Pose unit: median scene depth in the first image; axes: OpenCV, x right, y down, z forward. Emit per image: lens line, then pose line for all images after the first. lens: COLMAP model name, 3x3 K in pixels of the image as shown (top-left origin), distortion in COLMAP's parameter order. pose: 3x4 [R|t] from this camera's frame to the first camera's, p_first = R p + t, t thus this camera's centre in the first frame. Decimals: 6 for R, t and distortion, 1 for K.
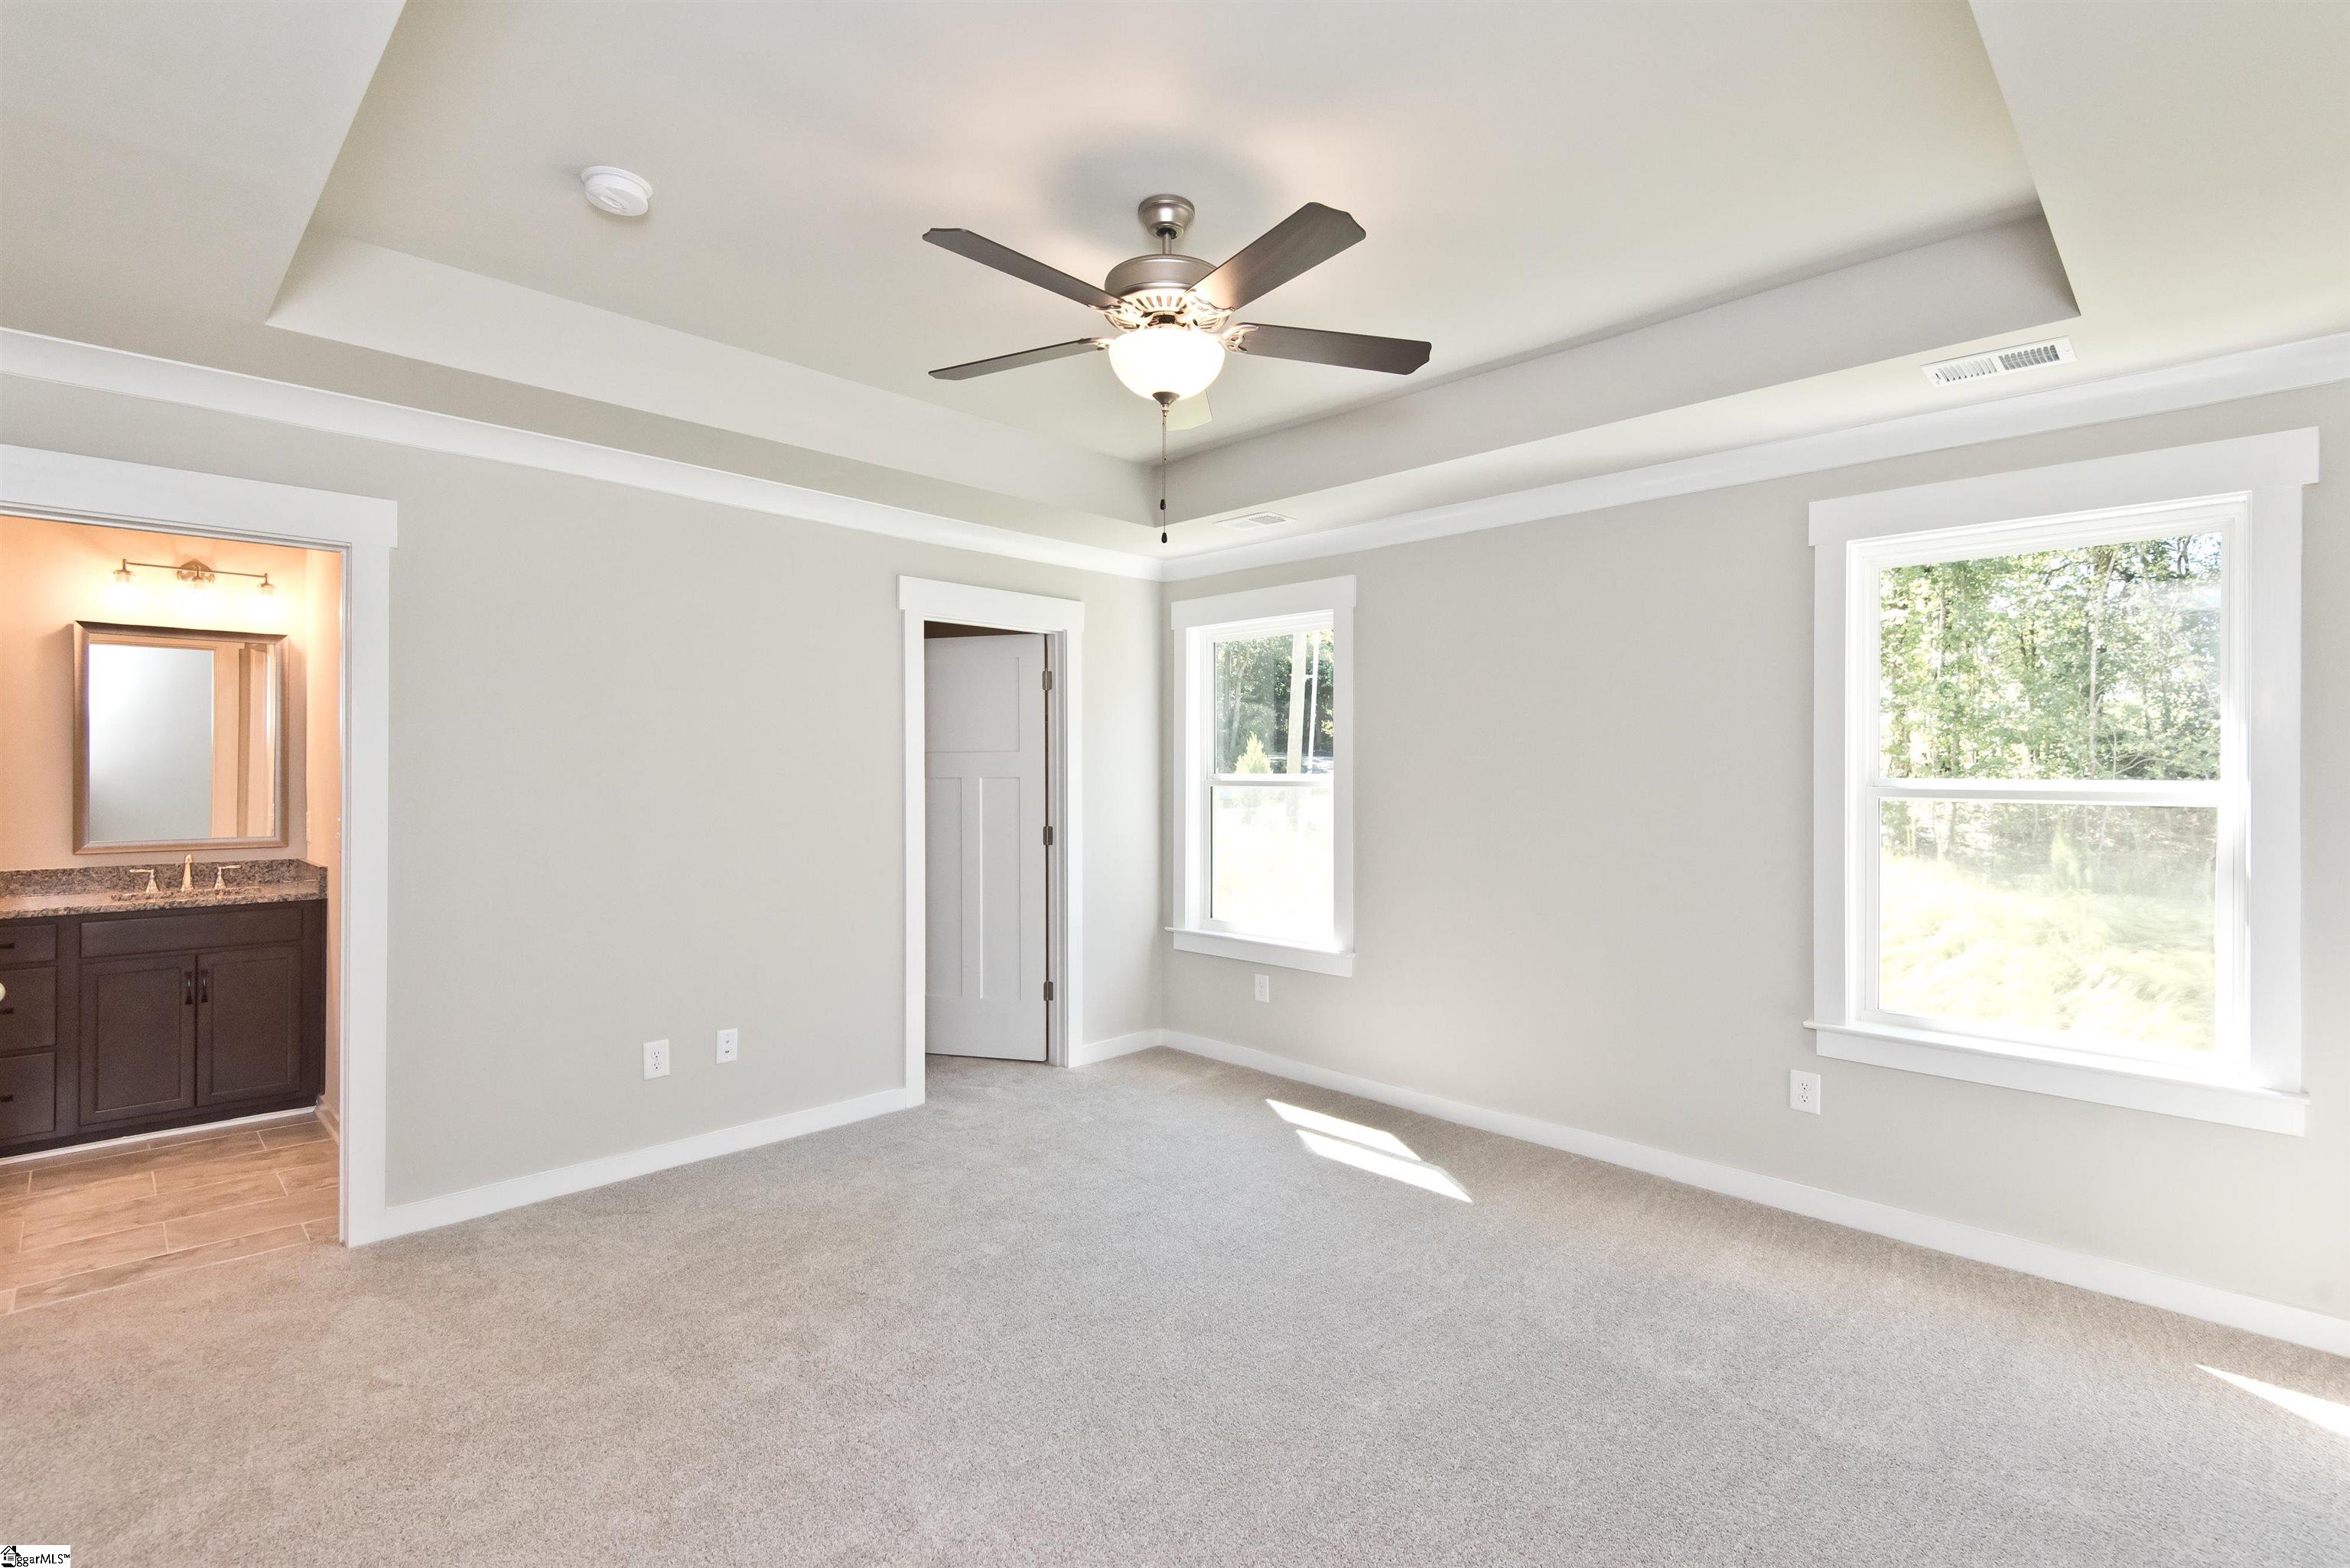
lens RADIAL K [[1079.4, 0, 1166.3], [0, 1079.4, 766.8], [0, 0, 1]] dist [-0.001940, -0.001040]
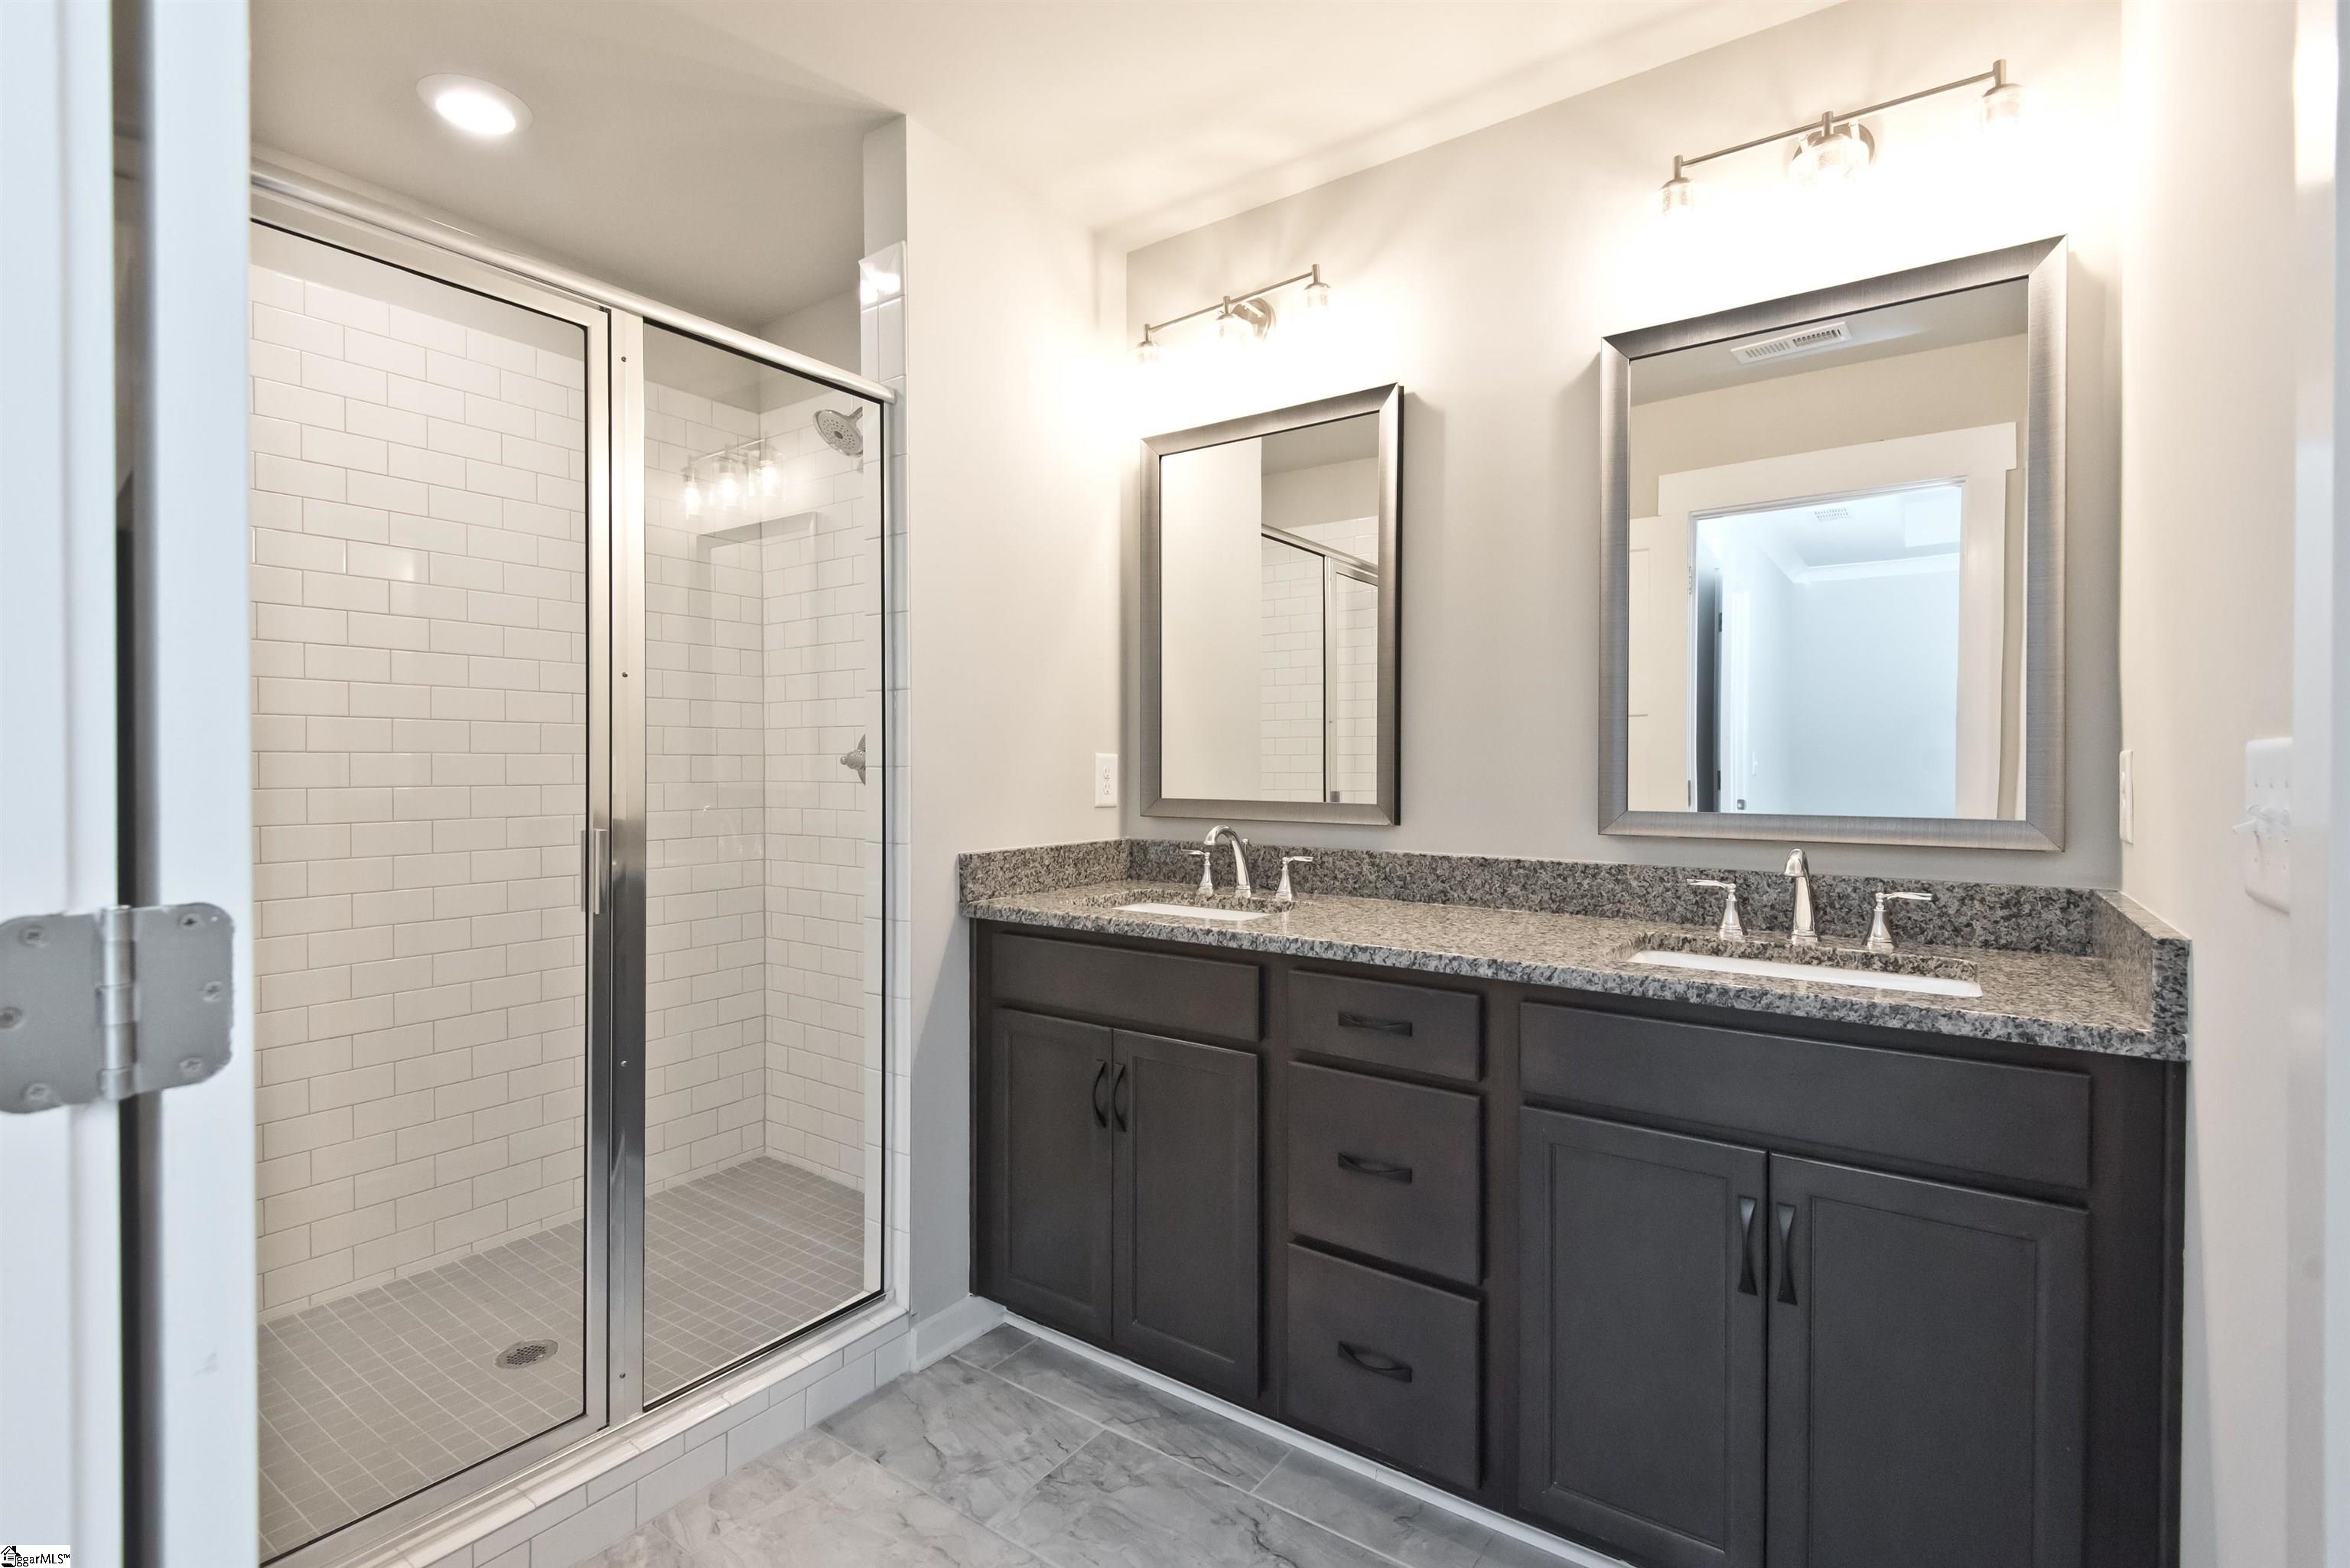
lens RADIAL K [[1079.4, 0, 1165.2], [0, 1079.4, 772.3], [0, 0, 1]] dist [-0.001940, -0.001040]
pose [[0.148934, 0.002712, -0.988843, -0.559344], [-0.000477, 0.999996, 0.002671, 0.051241], [0.988847, 0.000074, 0.148935, 0.717351]]
